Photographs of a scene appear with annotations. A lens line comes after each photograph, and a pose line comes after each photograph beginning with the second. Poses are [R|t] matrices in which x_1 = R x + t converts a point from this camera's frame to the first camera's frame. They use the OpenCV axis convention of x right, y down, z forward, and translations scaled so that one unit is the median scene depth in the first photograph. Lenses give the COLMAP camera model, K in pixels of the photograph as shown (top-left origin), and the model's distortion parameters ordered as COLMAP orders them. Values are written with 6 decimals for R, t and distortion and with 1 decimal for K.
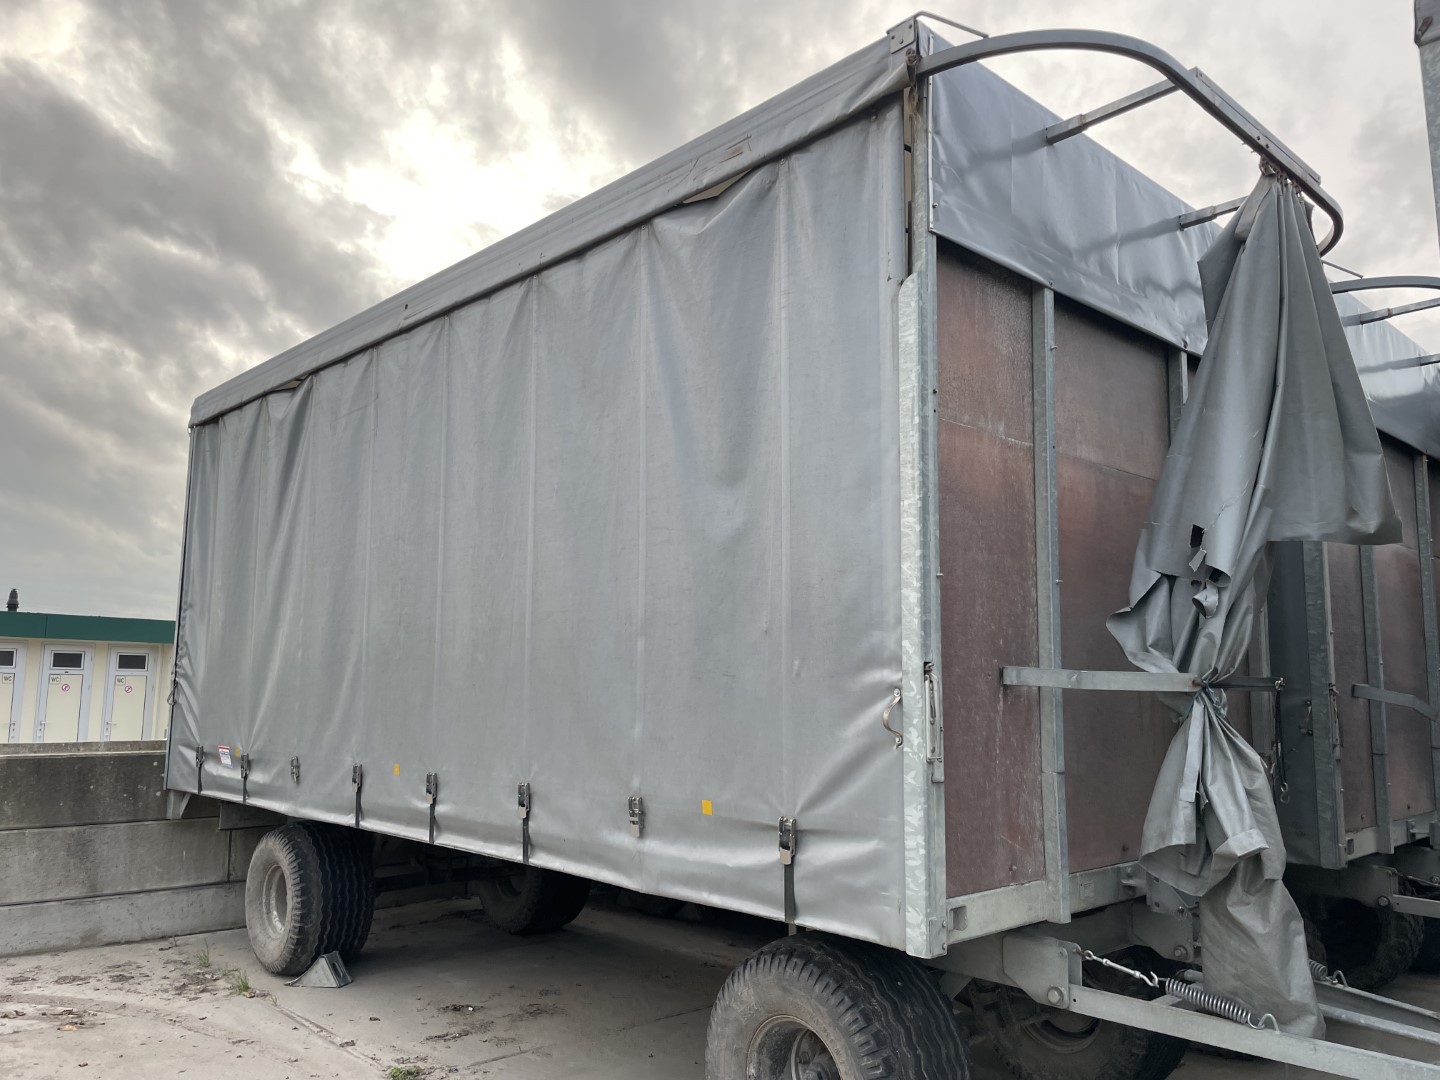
lens RADIAL K [[1099.9, 0, 714.0], [0, 1099.9, 545.0], [0, 0, 1]] dist [0.097490, -0.133242]
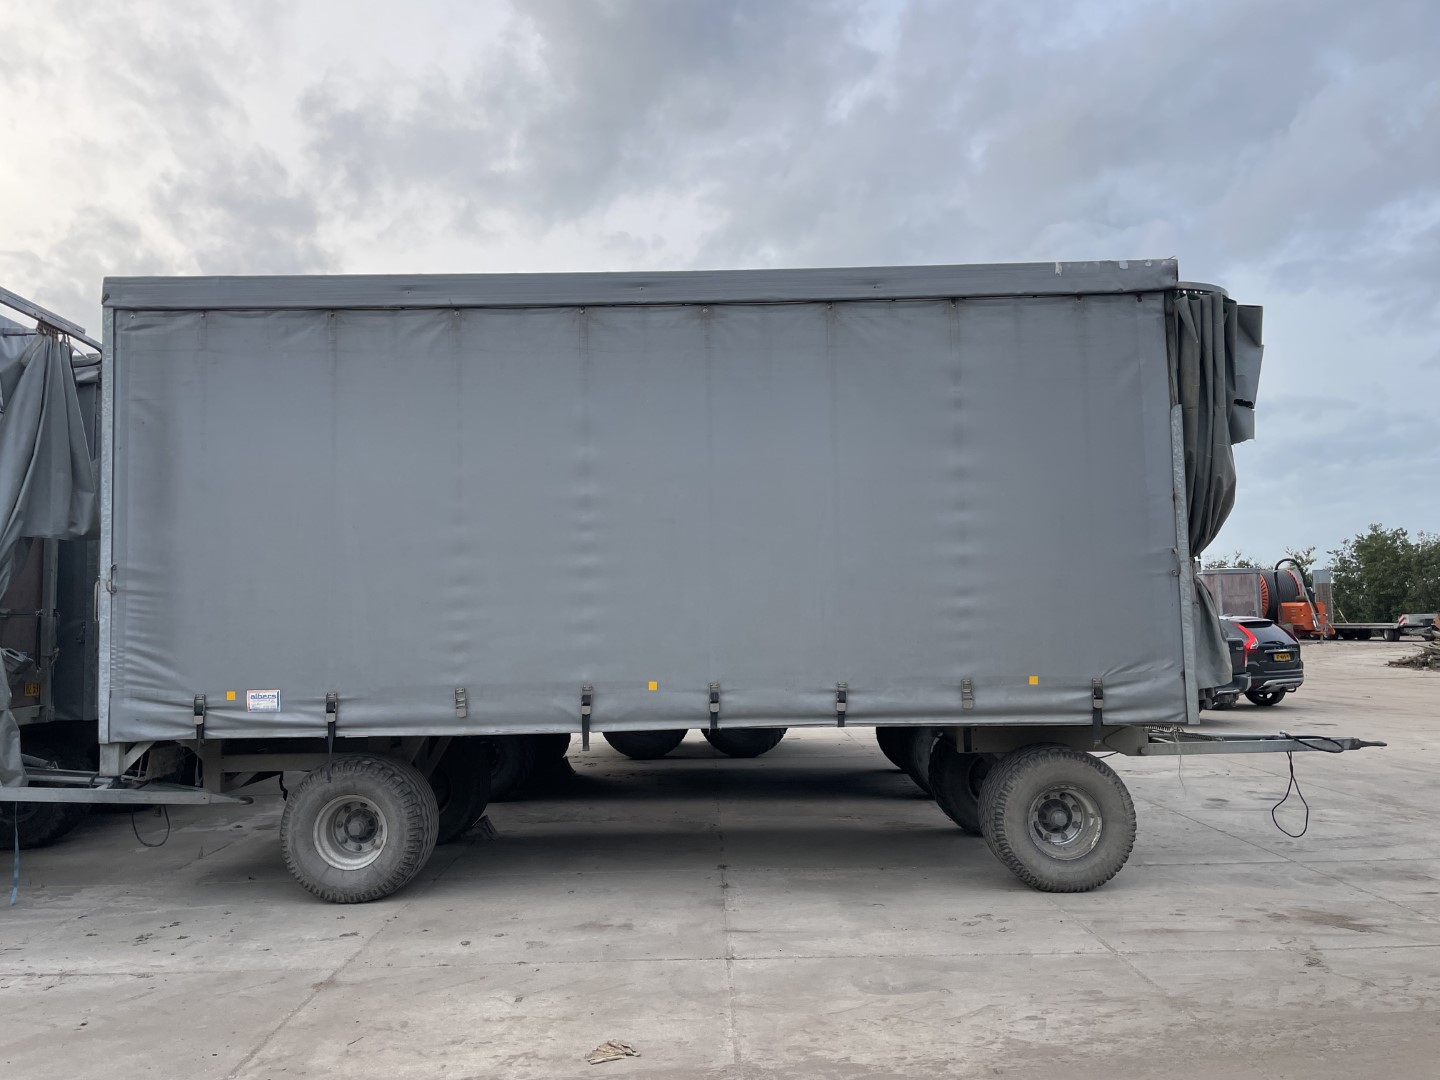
lens RADIAL K [[1099.9, 0, 714.0], [0, 1099.9, 545.0], [0, 0, 1]] dist [0.097490, -0.133242]
pose [[0.655805, 0.026468, 0.754466, -0.154369], [-0.072854, 0.996940, 0.028352, -0.124162], [-0.751407, -0.073560, 0.655726, -1.066649]]
